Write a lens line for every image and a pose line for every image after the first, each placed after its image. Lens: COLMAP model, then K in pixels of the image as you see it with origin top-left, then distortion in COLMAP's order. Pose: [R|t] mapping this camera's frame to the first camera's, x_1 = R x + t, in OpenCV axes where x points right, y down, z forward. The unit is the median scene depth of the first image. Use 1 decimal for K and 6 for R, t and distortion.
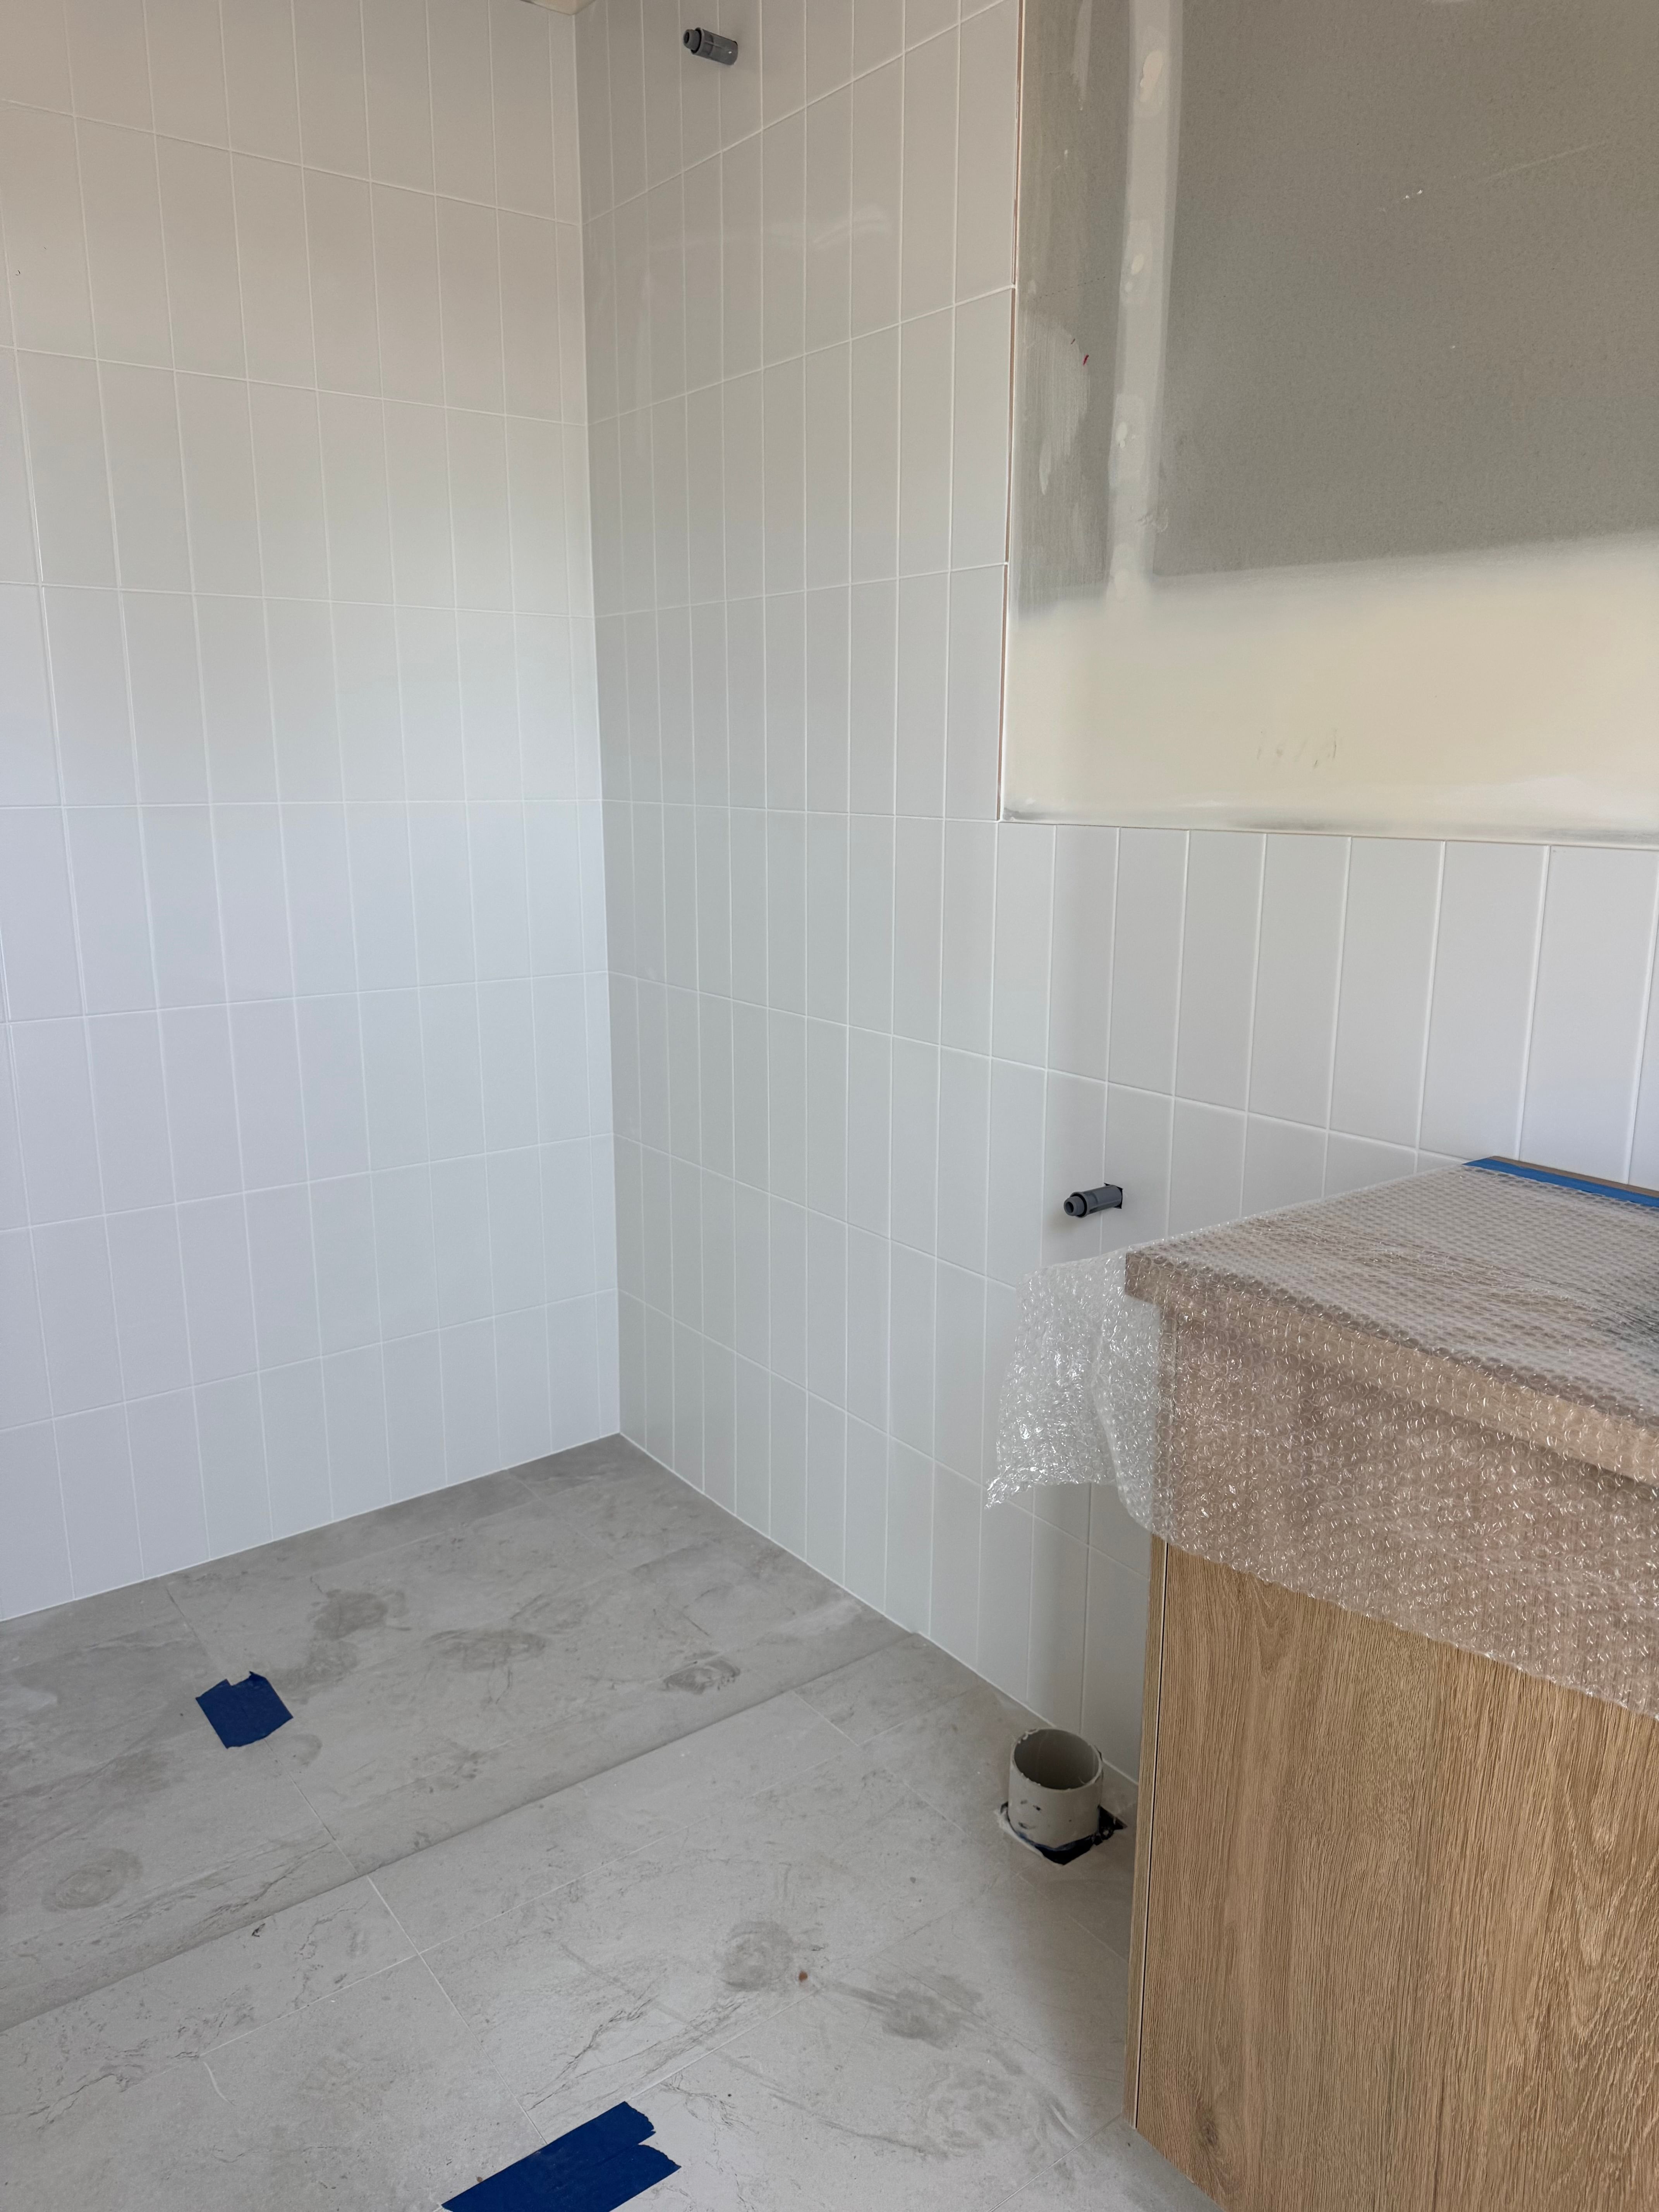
lens RADIAL K [[1573.9, 0, 829.5], [0, 1573.9, 1106.0], [0, 0, 1]] dist [0.062138, -0.079098]
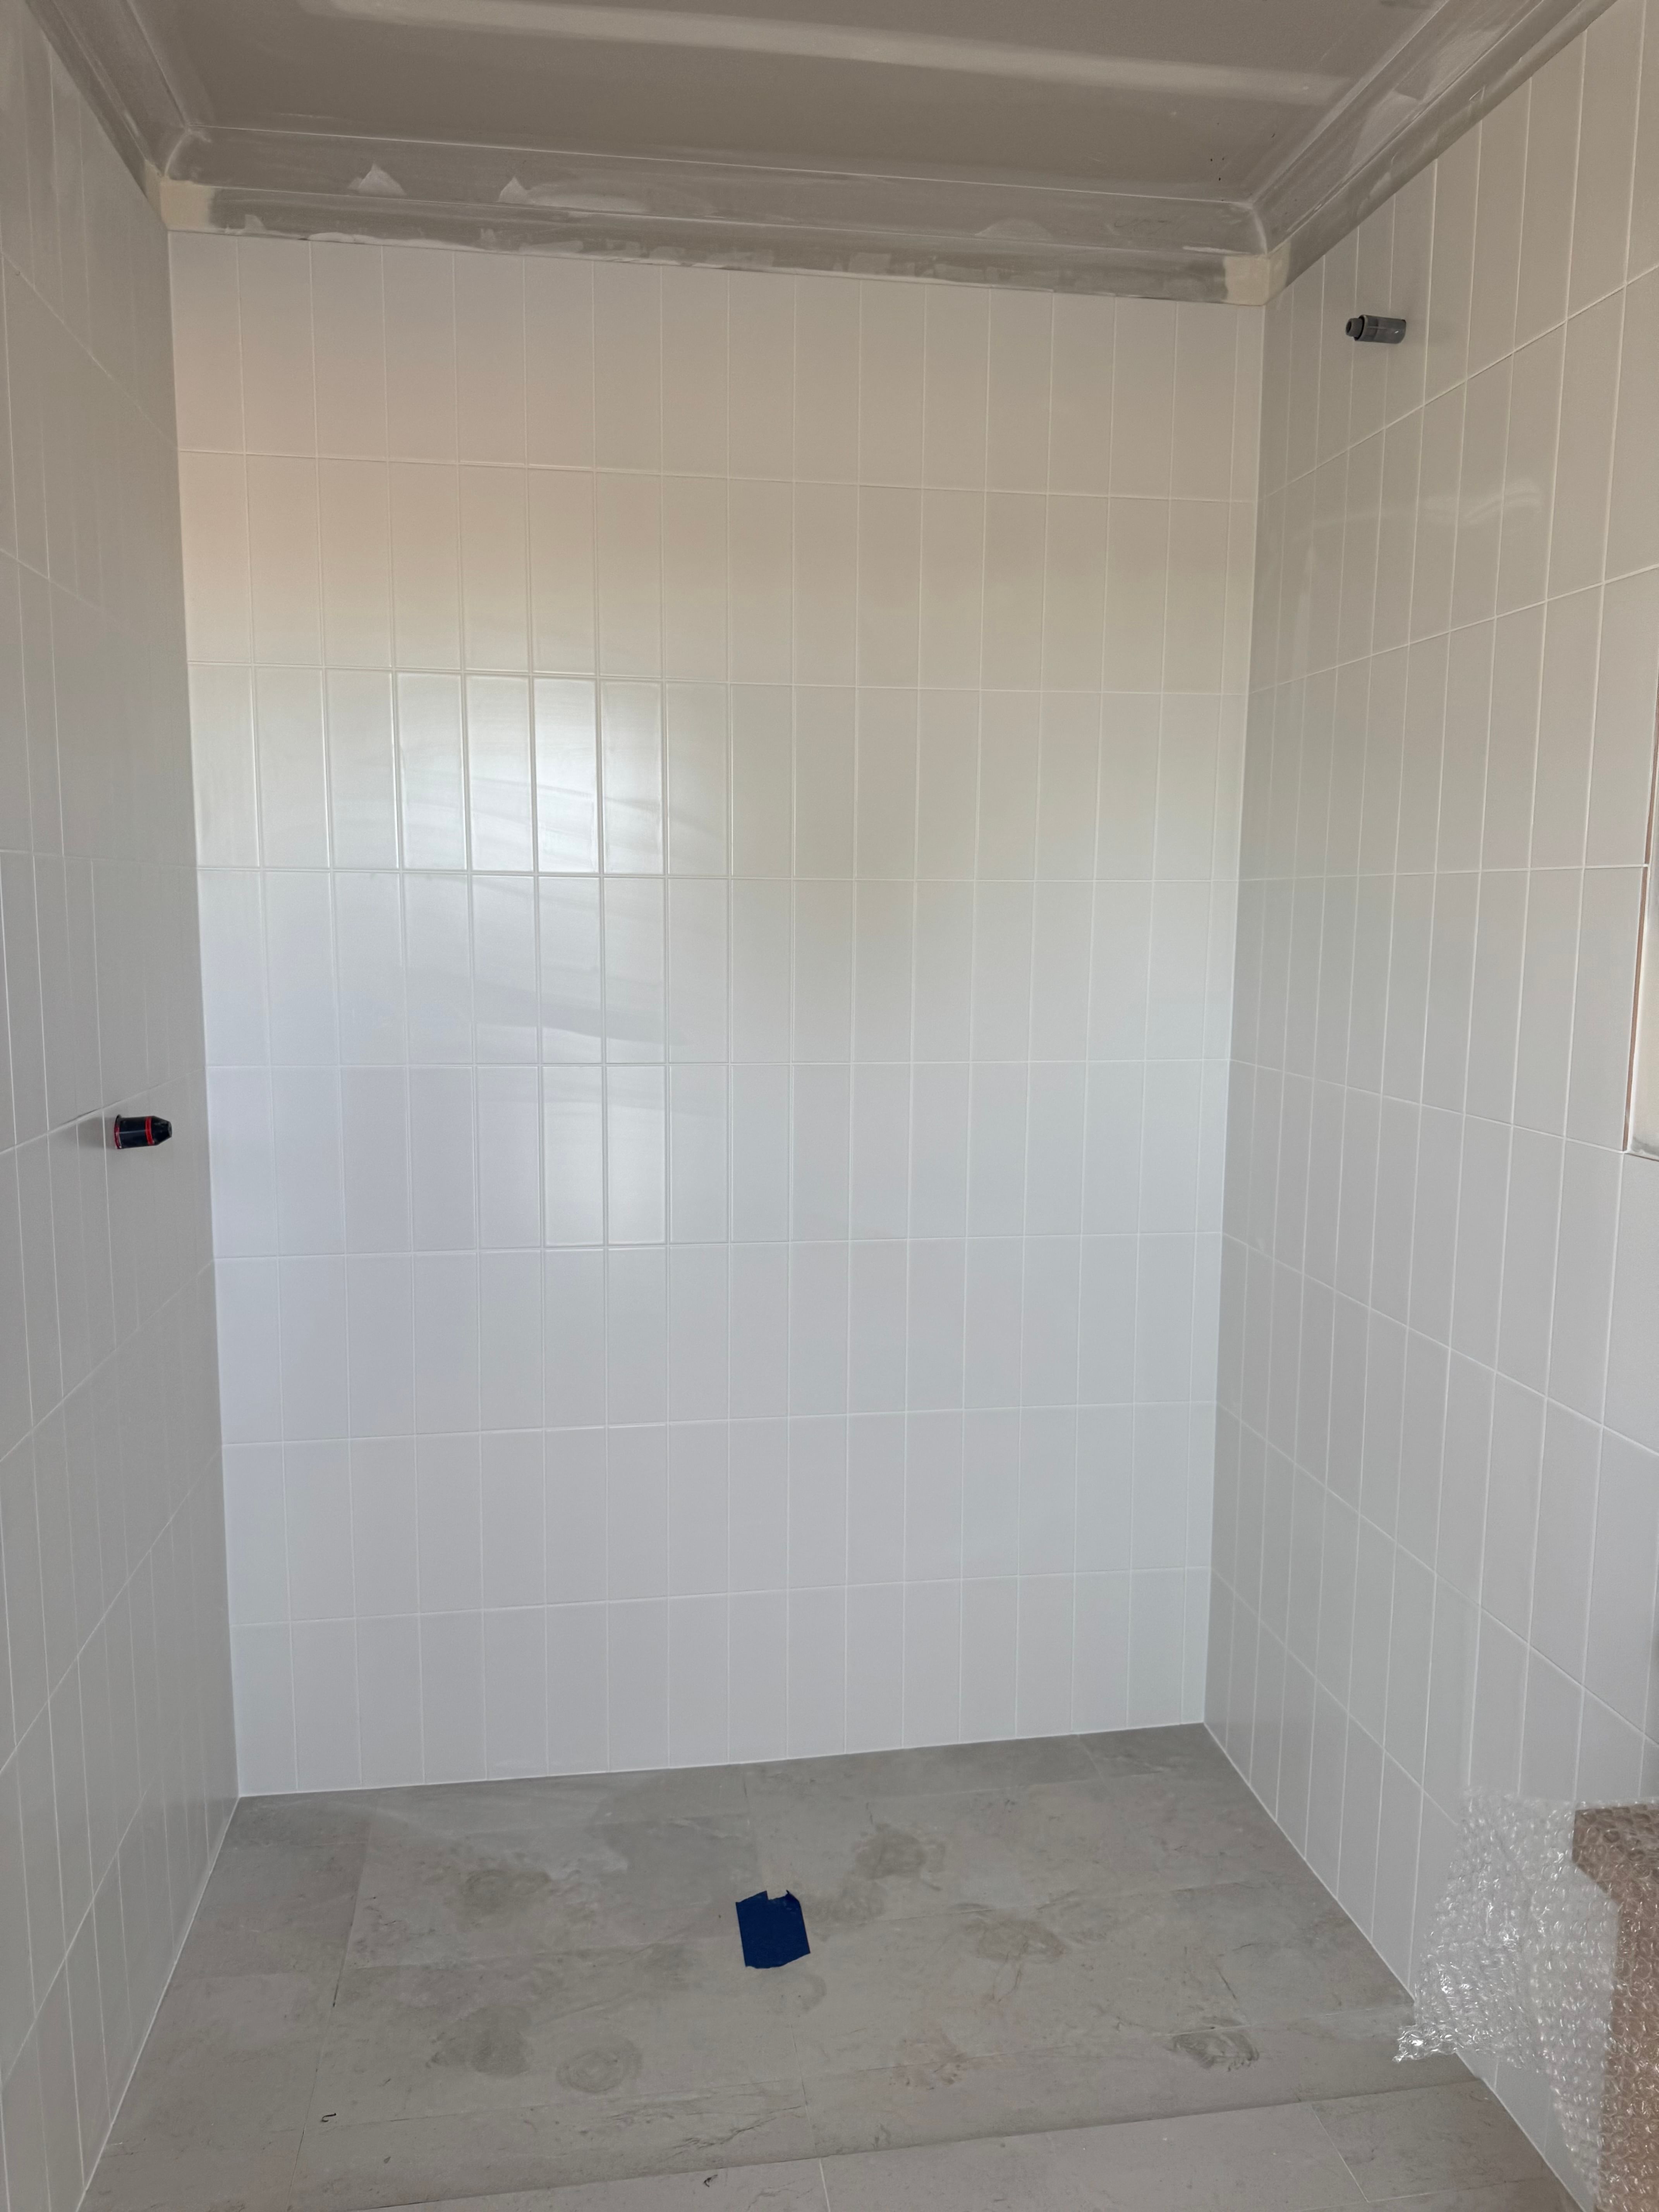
lens RADIAL K [[1580.0, 0, 829.5], [0, 1580.0, 1106.0], [0, 0, 1]] dist [0.002269, -0.006944]
pose [[0.879415, 0.067503, -0.471245, 0.115588], [-0.109707, 0.991989, -0.062633, -0.094370], [0.463242, 0.106779, 0.879776, 0.044477]]
